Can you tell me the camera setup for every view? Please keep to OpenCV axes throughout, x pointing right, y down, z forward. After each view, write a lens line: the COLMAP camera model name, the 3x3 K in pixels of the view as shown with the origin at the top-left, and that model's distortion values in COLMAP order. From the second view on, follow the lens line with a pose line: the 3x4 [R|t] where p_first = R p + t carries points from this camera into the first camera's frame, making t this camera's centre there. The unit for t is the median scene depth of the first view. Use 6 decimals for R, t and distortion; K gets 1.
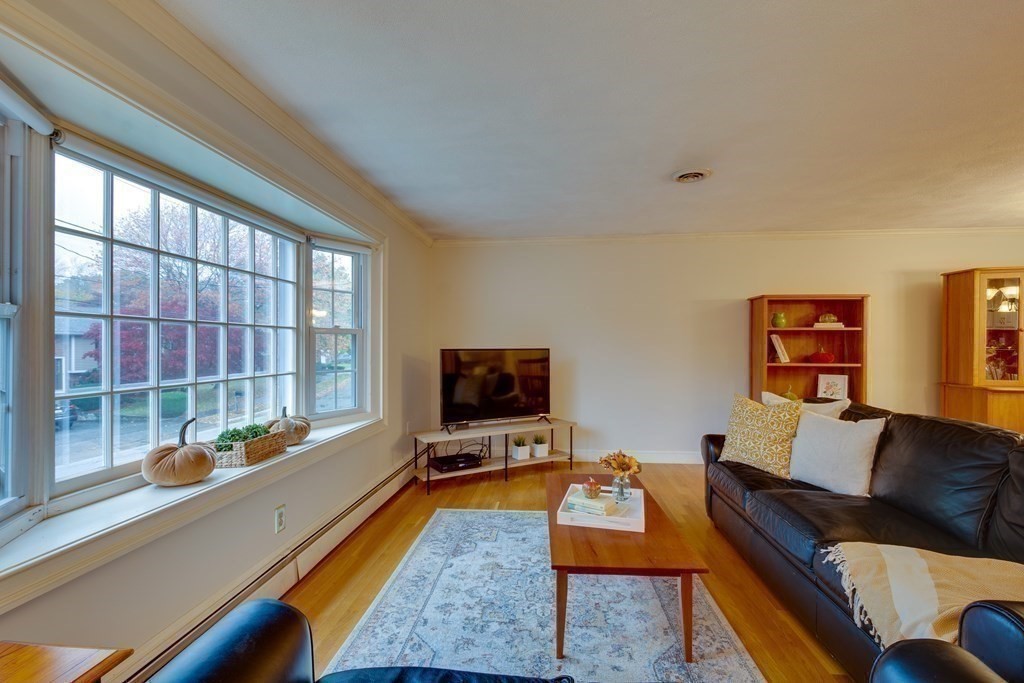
lens RADIAL K [[450.7, 0, 514.4], [0, 450.7, 350.3], [0, 0, 1]] dist [0.000644, 0.000164]
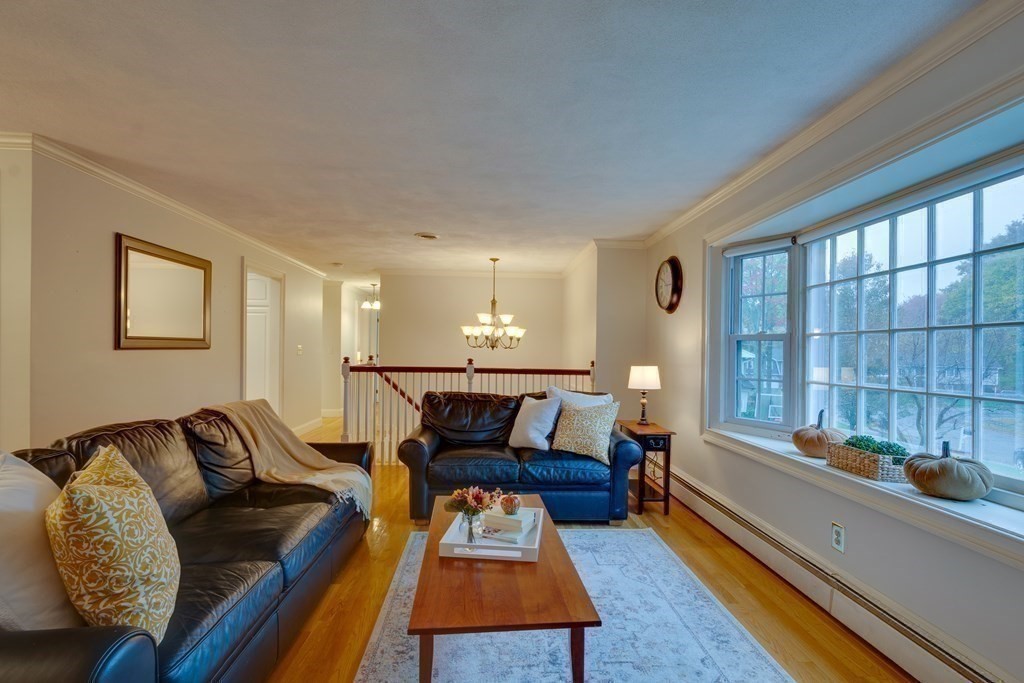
lens RADIAL K [[465.2, 0, 513.8], [0, 465.2, 350.0], [0, 0, 1]] dist [-0.002527, -0.000724]
pose [[-0.988692, -0.024111, -0.148011, 0.198160], [-0.025913, 0.999612, 0.010263, -0.004500], [0.147706, 0.013983, -0.988932, 1.225677]]
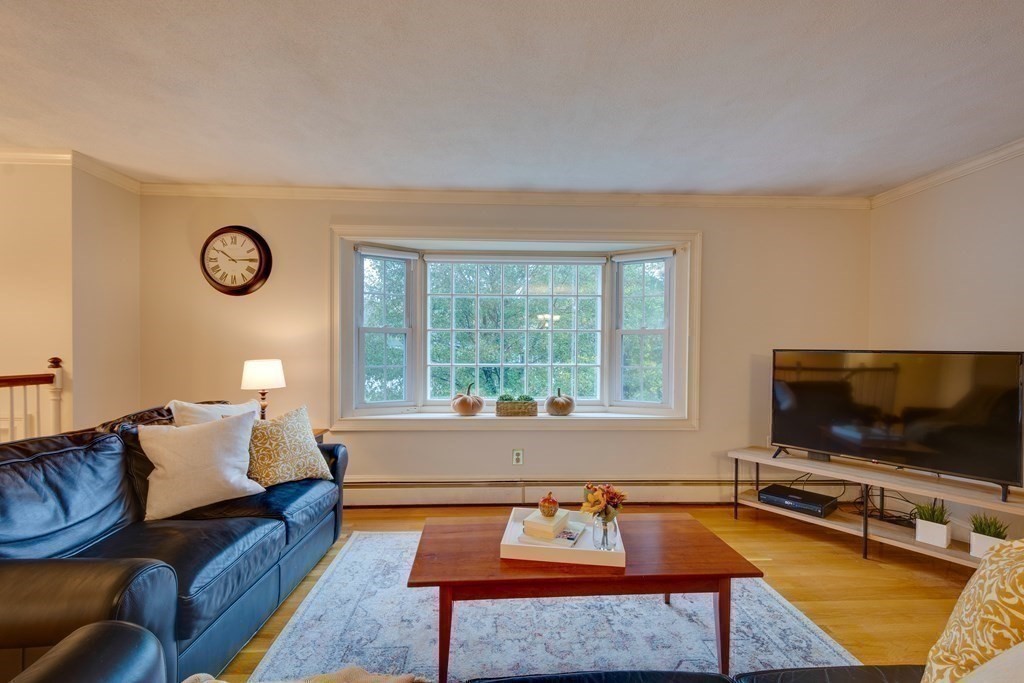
lens RADIAL K [[434.5, 0, 511.1], [0, 434.5, 353.3], [0, 0, 1]] dist [-0.001144, -0.000058]
pose [[0.123284, -0.005802, -0.992355, 0.626207], [-0.016879, 0.999826, -0.007943, 0.023120], [0.992228, 0.017729, 0.123164, 0.524045]]
